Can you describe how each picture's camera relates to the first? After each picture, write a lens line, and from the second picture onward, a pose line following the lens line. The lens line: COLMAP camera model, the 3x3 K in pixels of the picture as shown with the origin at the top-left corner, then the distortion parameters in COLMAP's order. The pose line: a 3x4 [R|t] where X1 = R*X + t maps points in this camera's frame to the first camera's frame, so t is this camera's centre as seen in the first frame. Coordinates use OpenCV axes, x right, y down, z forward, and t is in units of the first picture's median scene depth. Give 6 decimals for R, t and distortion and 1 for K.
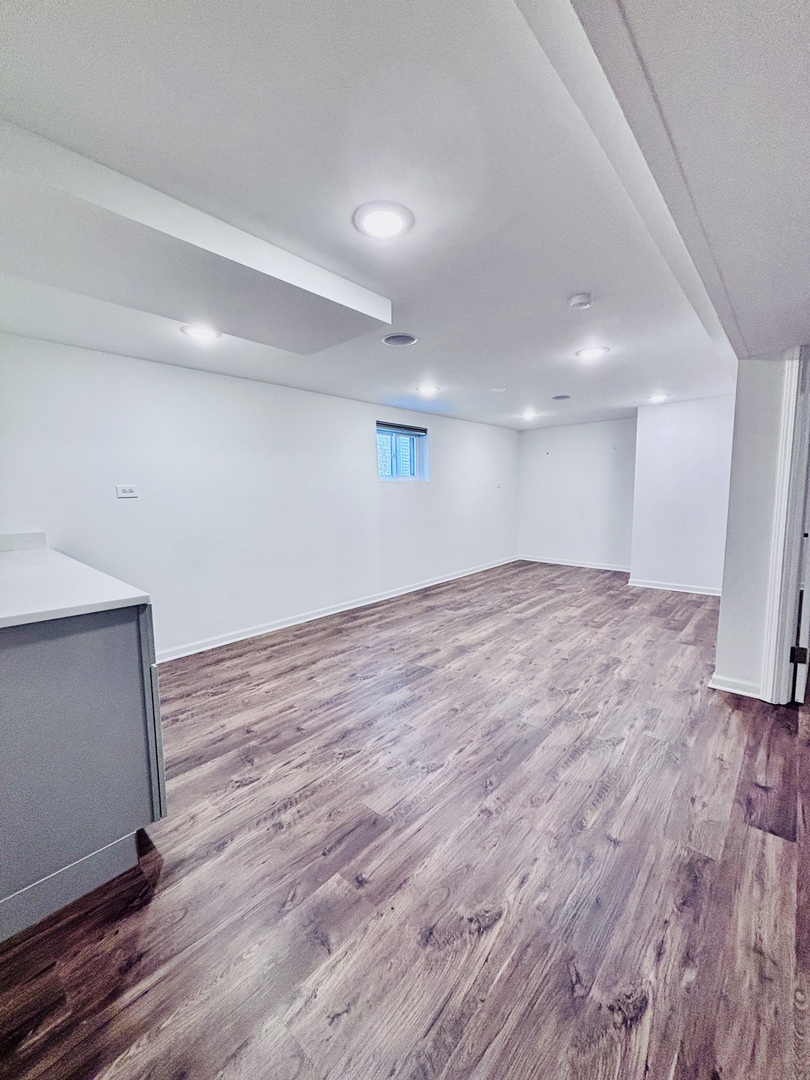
lens RADIAL K [[435.6, 0, 405.6], [0, 435.6, 531.2], [0, 0, 1]] dist [-0.004151, -0.000300]
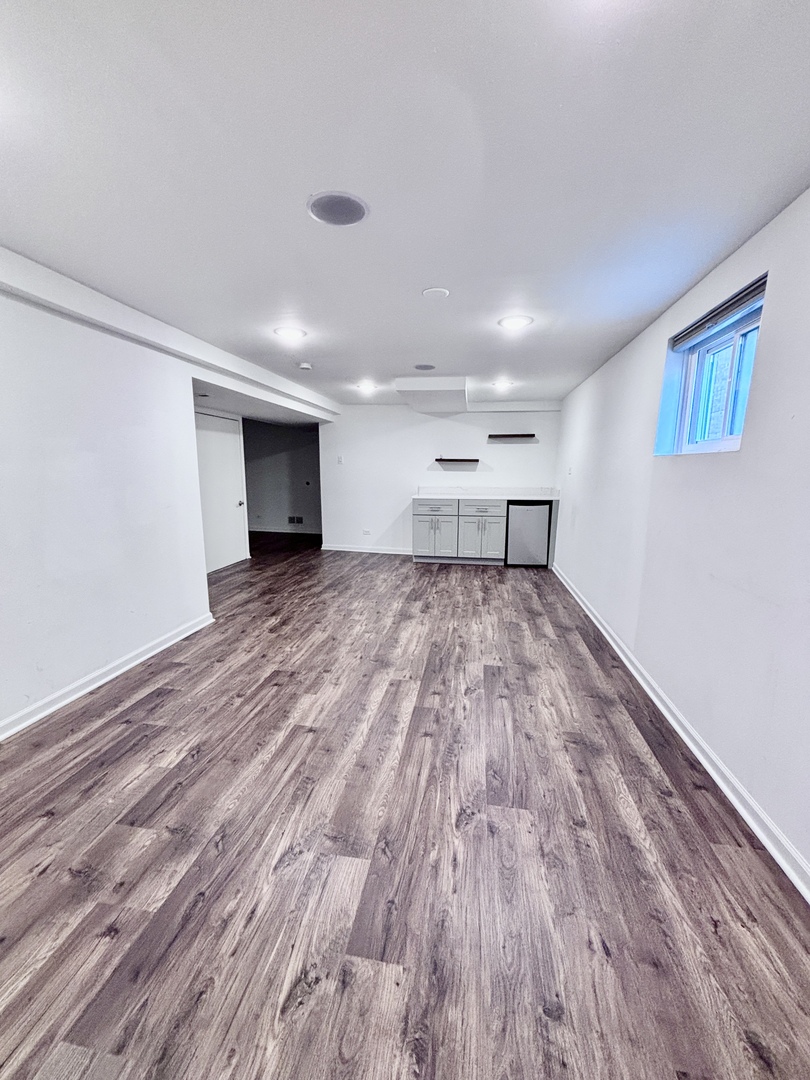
lens RADIAL K [[435.6, 0, 402.0], [0, 435.6, 544.9], [0, 0, 1]] dist [-0.004151, -0.000300]
pose [[-0.847195, 0.101245, -0.521546, 0.665236], [-0.044376, 0.964759, 0.259368, -0.184232], [0.529426, 0.242879, -0.812846, 1.761524]]
